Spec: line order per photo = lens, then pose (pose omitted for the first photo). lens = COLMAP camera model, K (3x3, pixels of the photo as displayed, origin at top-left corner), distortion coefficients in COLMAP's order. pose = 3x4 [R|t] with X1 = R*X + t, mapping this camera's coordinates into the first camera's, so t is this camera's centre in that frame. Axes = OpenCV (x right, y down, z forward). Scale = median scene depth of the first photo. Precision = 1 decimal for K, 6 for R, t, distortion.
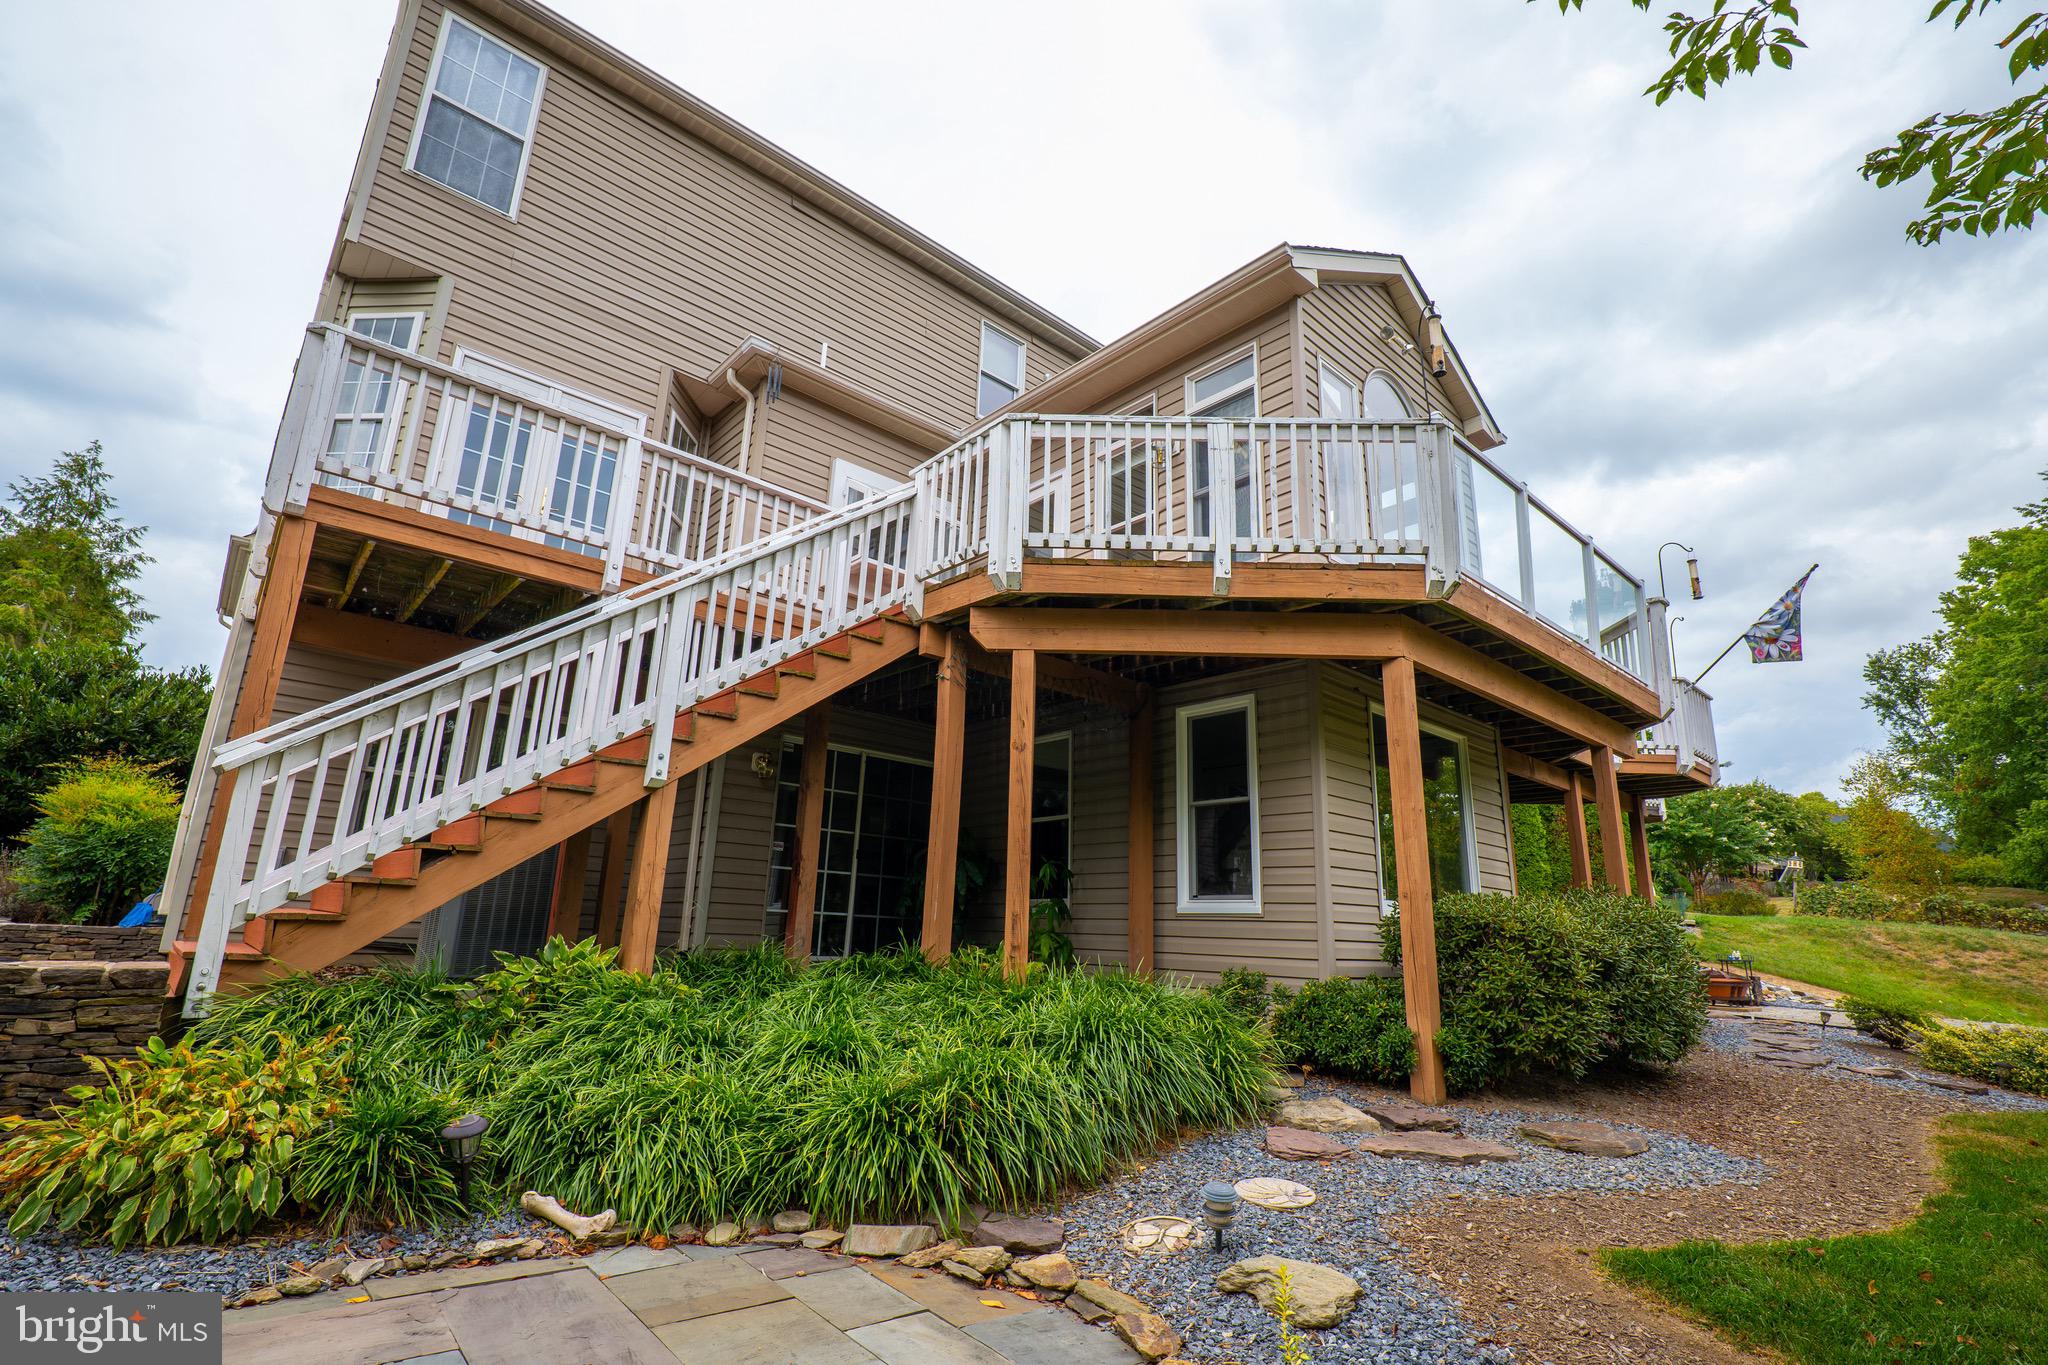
lens RADIAL K [[931.5, 0, 1018.8], [0, 931.5, 693.5], [0, 0, 1]] dist [-0.016175, 0.001322]
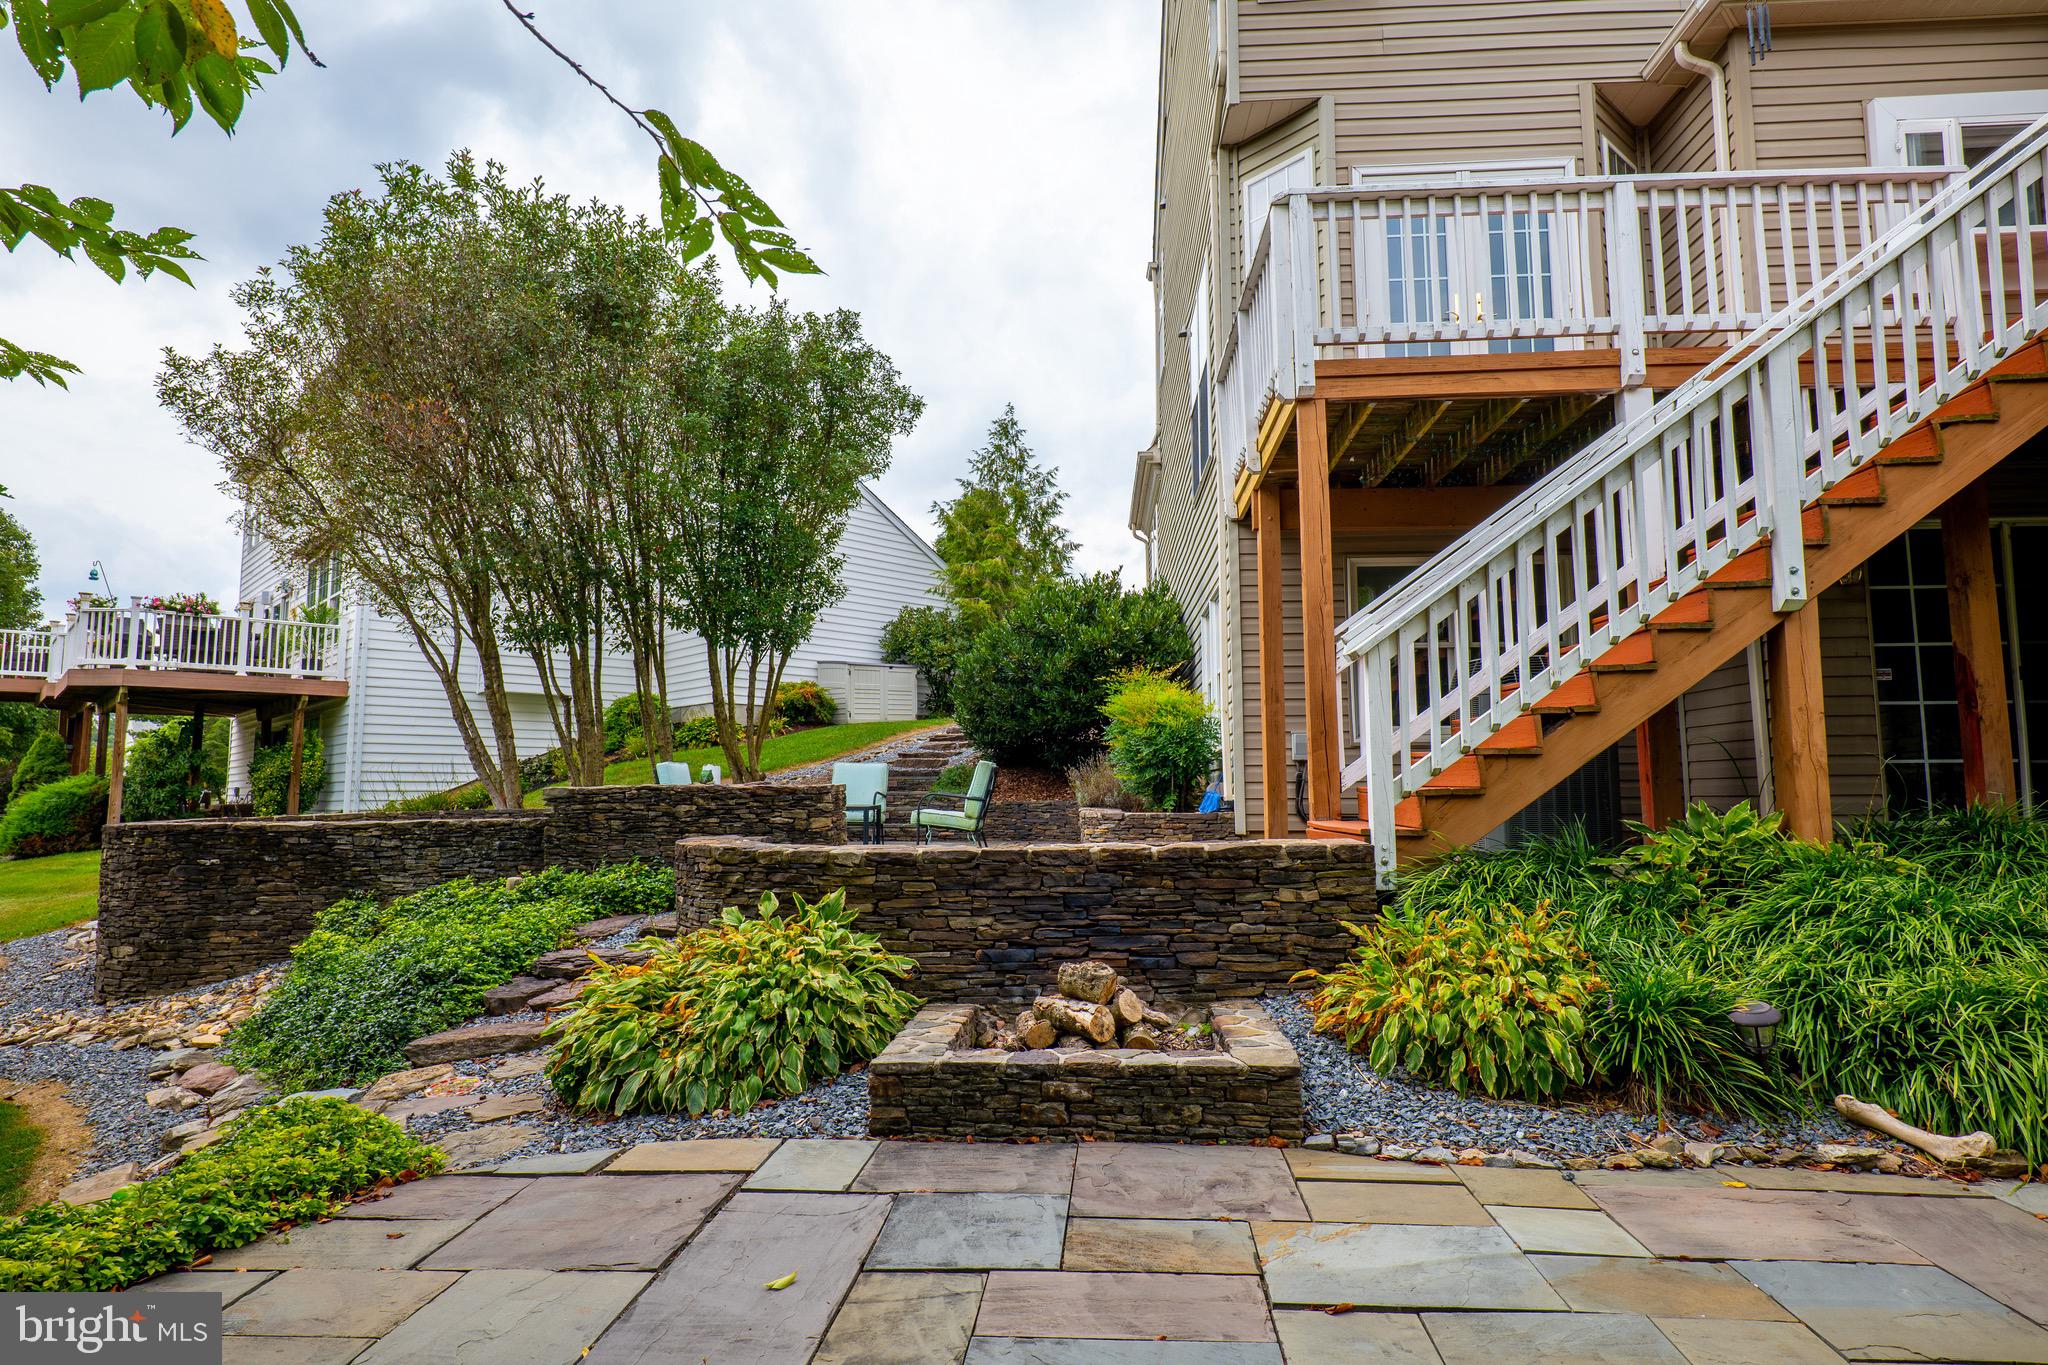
lens RADIAL K [[1110.0, 0, 1024.0], [0, 1110.0, 682.5], [0, 0, 1]] dist [0.003536, 0.000065]
pose [[0.707976, -0.111718, -0.697344, -0.196783], [0.207808, 0.976649, 0.054513, -0.022967], [0.674971, -0.183507, 0.714660, -0.098846]]
